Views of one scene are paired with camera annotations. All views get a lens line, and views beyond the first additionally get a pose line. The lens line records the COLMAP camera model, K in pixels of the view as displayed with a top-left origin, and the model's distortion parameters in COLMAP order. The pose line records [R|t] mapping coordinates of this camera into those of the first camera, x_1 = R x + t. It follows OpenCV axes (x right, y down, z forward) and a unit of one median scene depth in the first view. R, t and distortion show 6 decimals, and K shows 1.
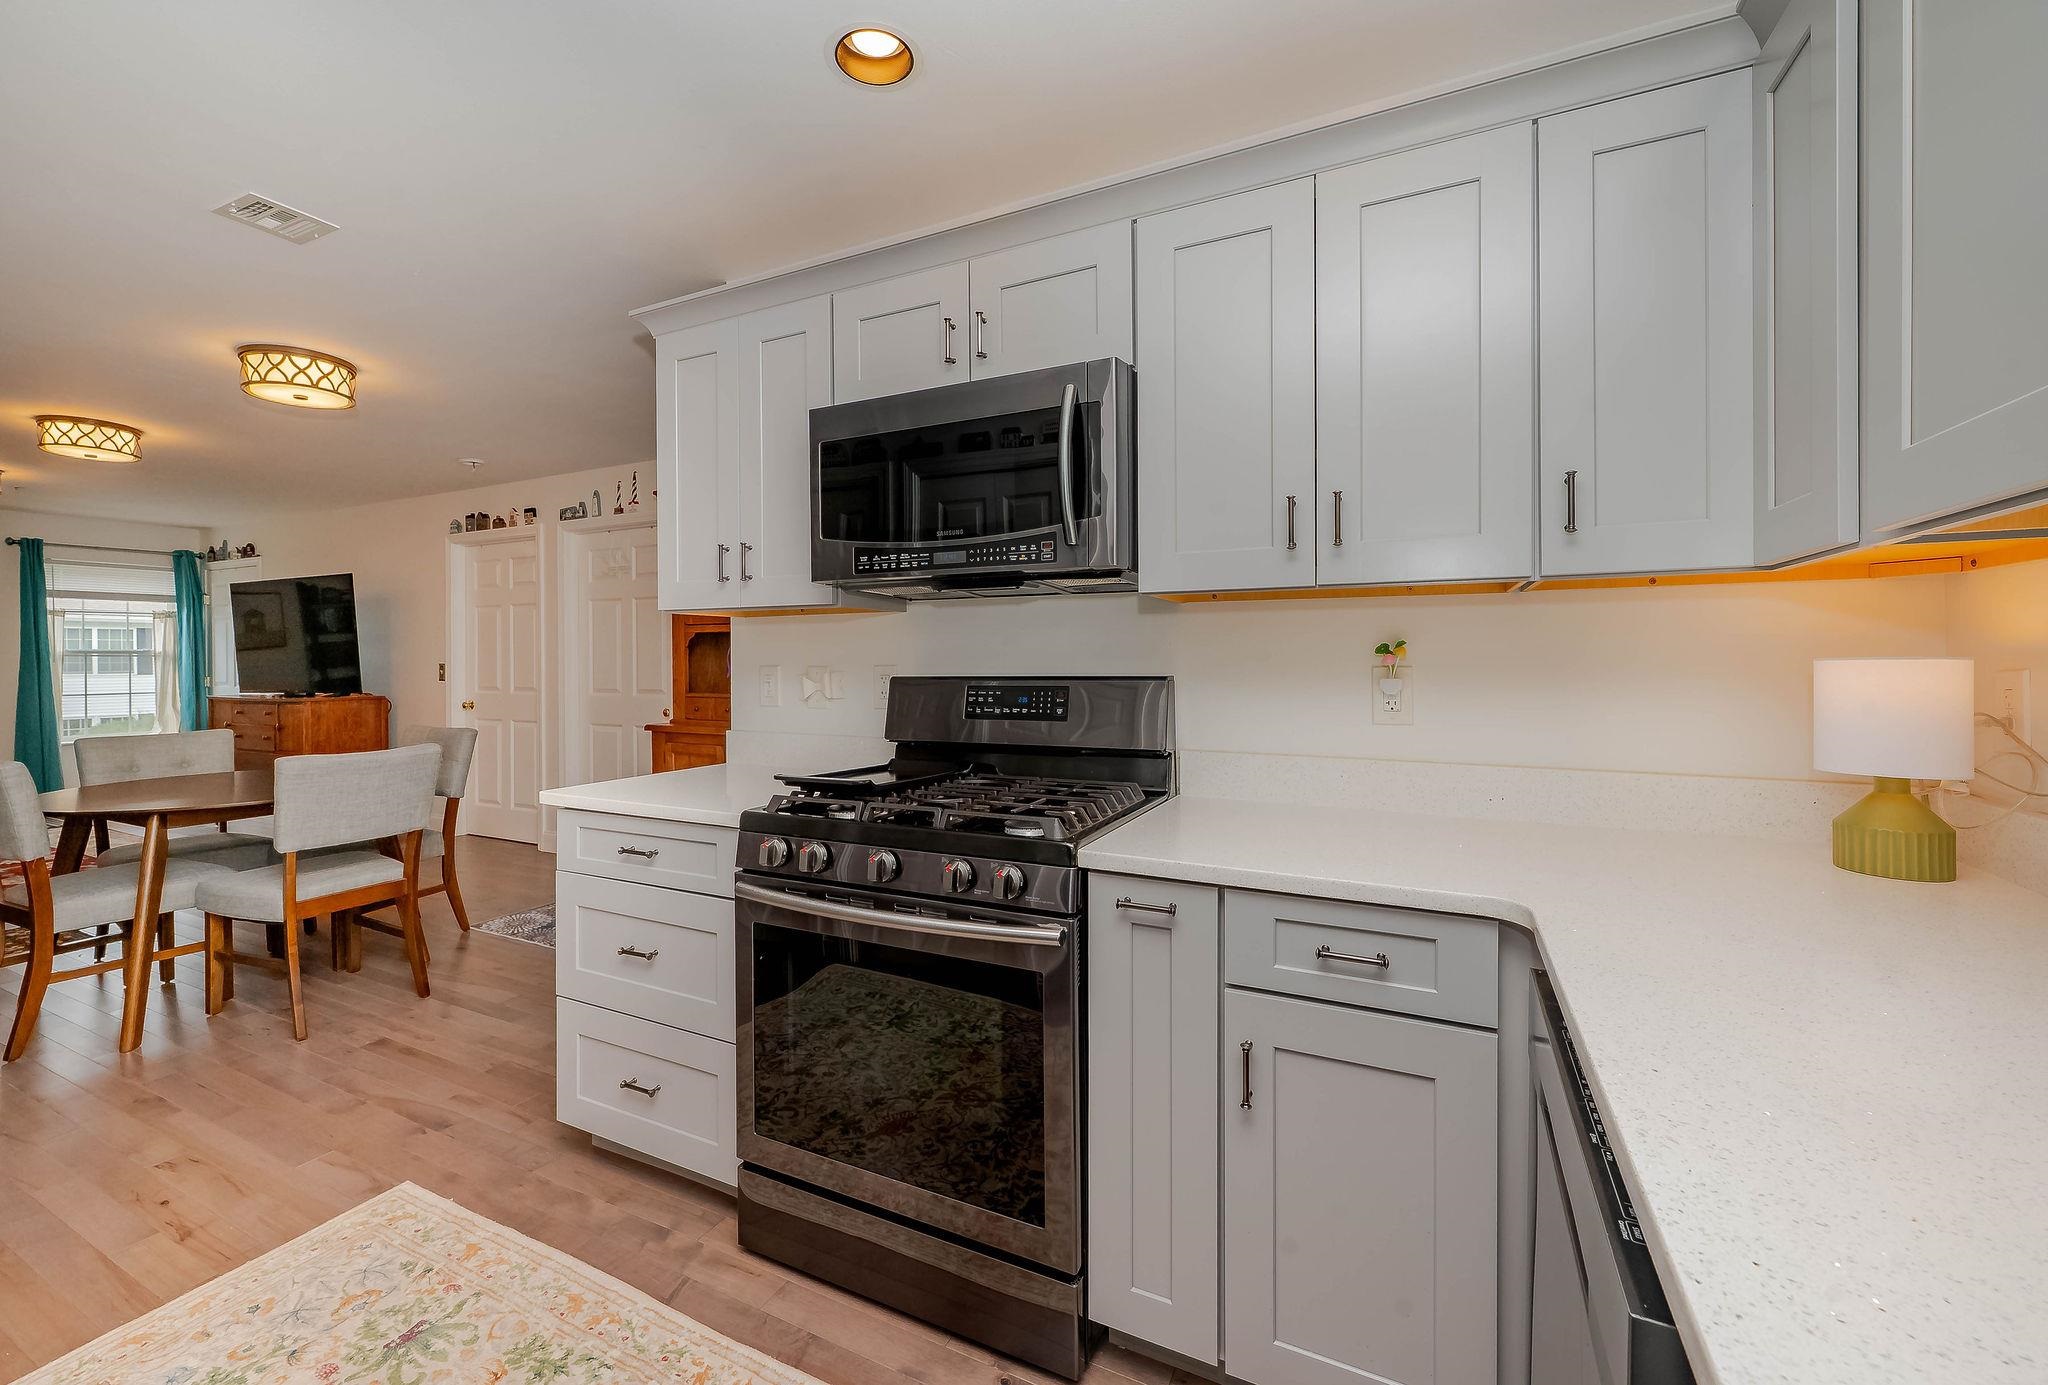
lens RADIAL K [[831.3, 0, 1033.1], [0, 831.3, 668.0], [0, 0, 1]] dist [-0.011982, -0.000561]
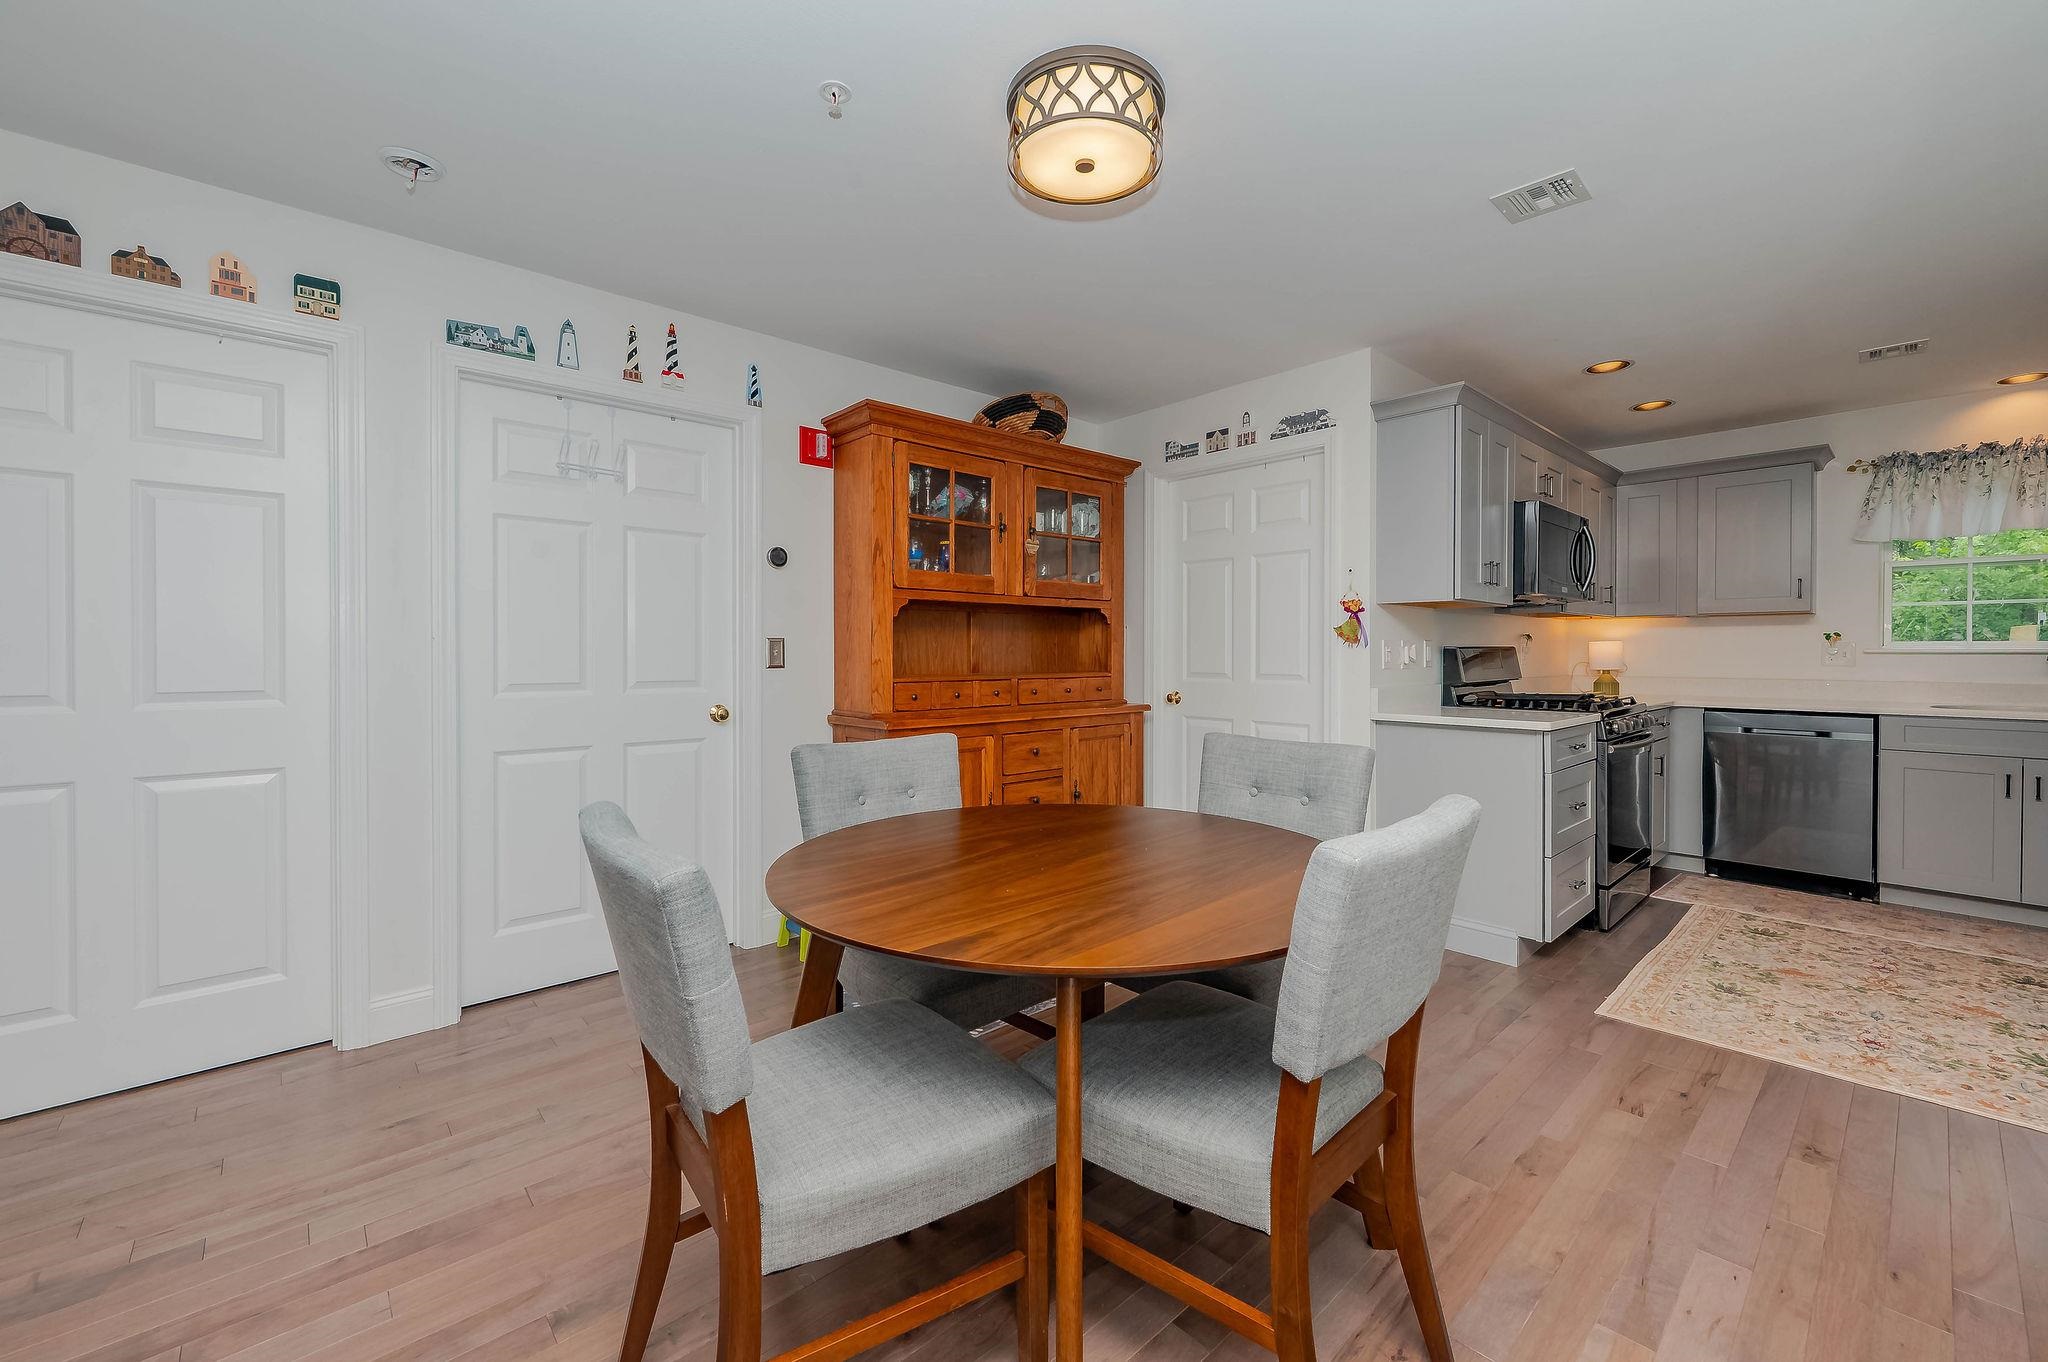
lens RADIAL K [[807.4, 0, 1013.5], [0, 807.4, 651.8], [0, 0, 1]] dist [0.000558, -0.000313]
pose [[0.392020, -0.003625, 0.919950, -2.396707], [0.005050, 0.999986, 0.001788, 0.017844], [-0.919943, 0.003945, 0.392032, 1.368864]]
